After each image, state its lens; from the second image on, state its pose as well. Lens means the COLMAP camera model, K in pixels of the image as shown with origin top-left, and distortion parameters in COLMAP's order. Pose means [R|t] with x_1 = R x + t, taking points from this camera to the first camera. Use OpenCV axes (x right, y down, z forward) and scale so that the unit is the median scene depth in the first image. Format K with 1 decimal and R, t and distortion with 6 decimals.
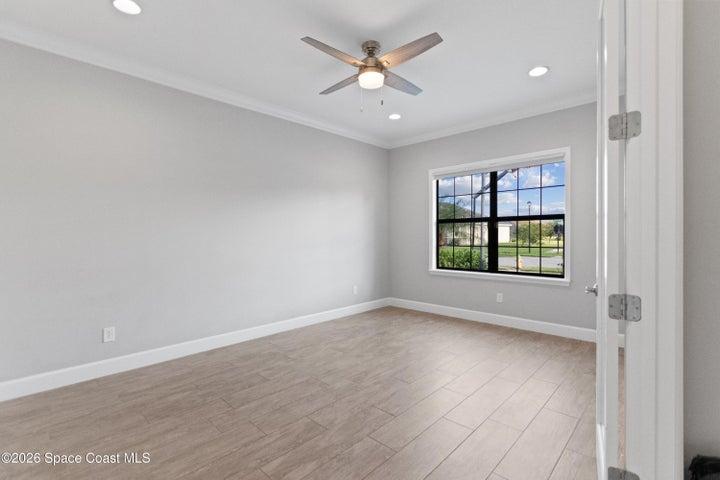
lens RADIAL K [[336.9, 0, 361.0], [0, 336.9, 238.9], [0, 0, 1]] dist [0.019813, 0.000161]
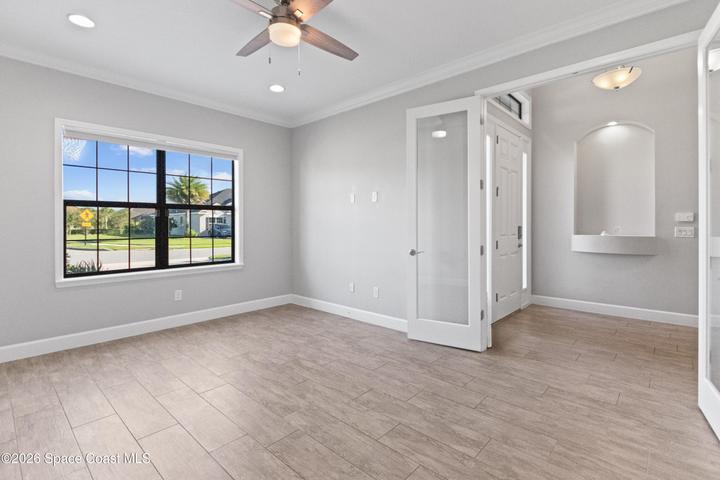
lens RADIAL K [[336.9, 0, 374.8], [0, 336.9, 223.6], [0, 0, 1]] dist [0.019813, 0.000161]
pose [[-0.039023, 0.005863, 0.999221, -0.851562], [0.012027, 0.999913, -0.005397, -0.004911], [-0.999166, 0.011807, -0.039090, 0.876864]]
